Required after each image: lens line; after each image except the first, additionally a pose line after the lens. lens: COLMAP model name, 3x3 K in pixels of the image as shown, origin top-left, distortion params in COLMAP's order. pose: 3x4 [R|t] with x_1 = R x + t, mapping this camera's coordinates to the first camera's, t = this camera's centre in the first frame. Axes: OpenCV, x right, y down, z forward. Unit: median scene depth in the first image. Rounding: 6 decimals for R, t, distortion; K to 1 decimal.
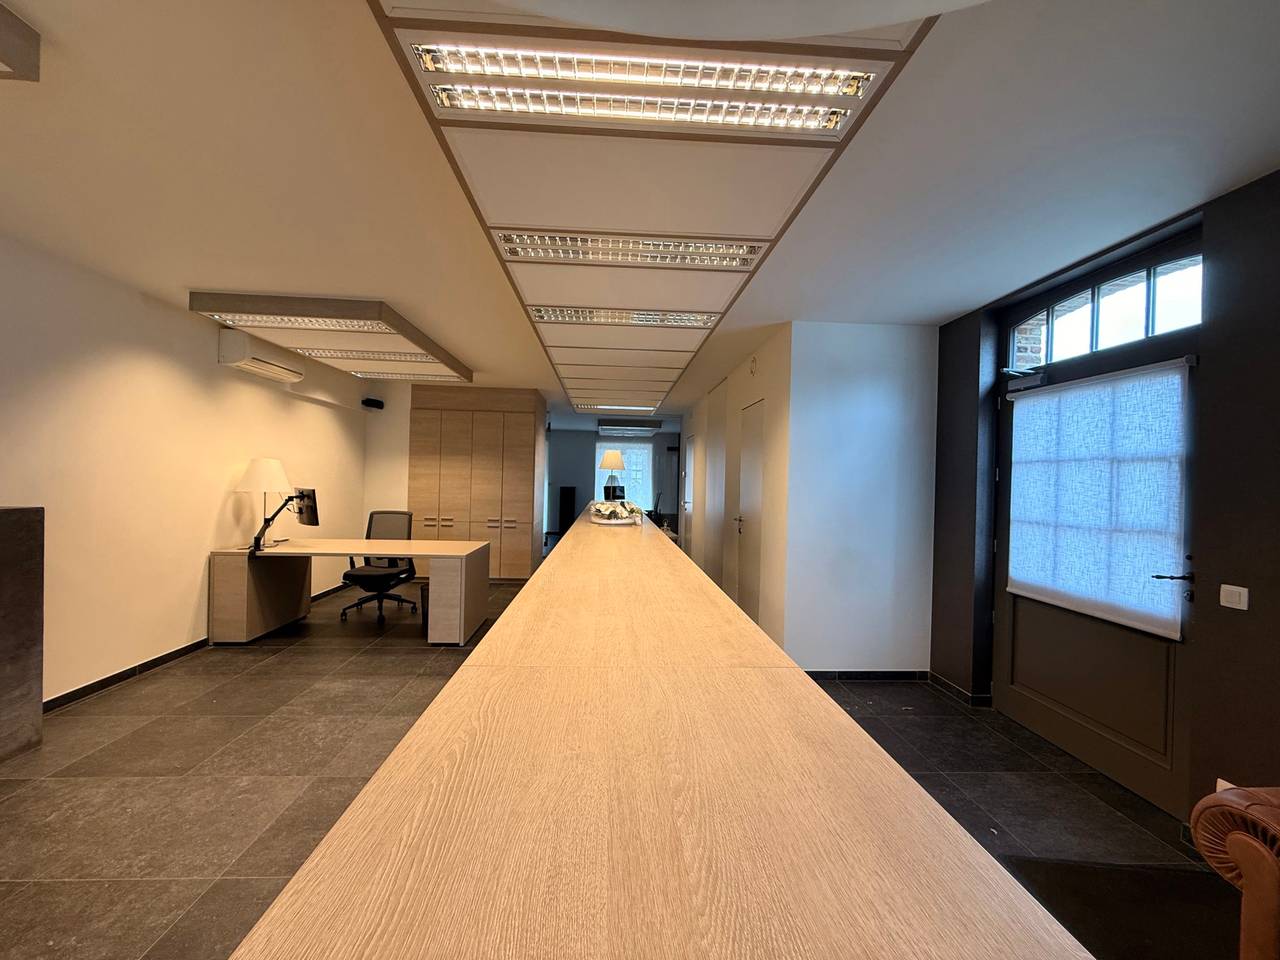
lens RADIAL K [[508.7, 0, 635.5], [0, 508.7, 481.0], [0, 0, 1]] dist [-0.001290, -0.000599]
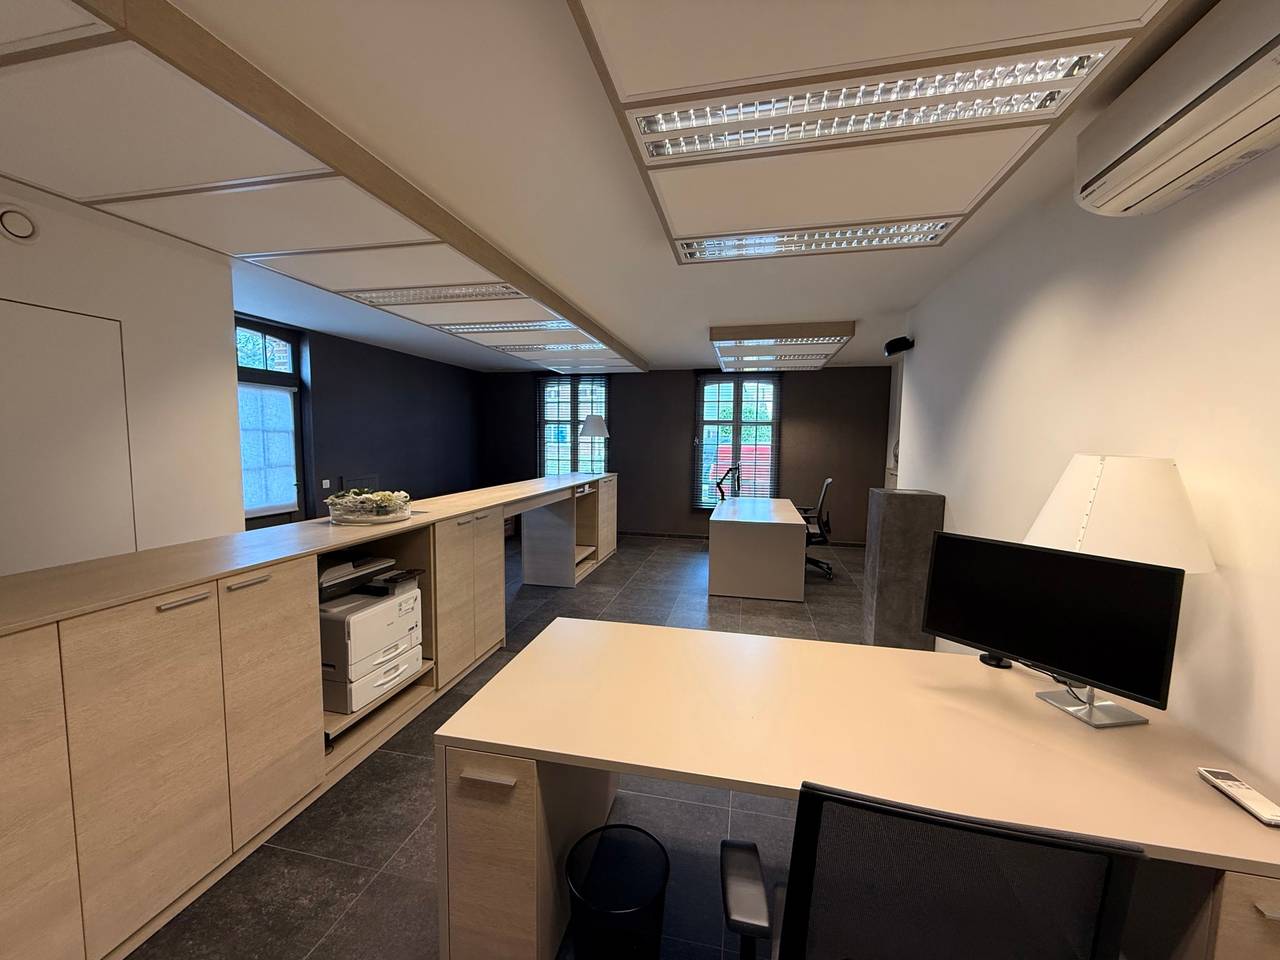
lens RADIAL K [[508.7, 0, 635.5], [0, 508.7, 481.0], [0, 0, 1]] dist [-0.001290, -0.000599]
pose [[-0.961140, -0.058595, 0.269772, -0.564716], [-0.034636, 0.995088, 0.092735, -0.049236], [-0.273881, 0.079787, -0.958448, 1.516094]]
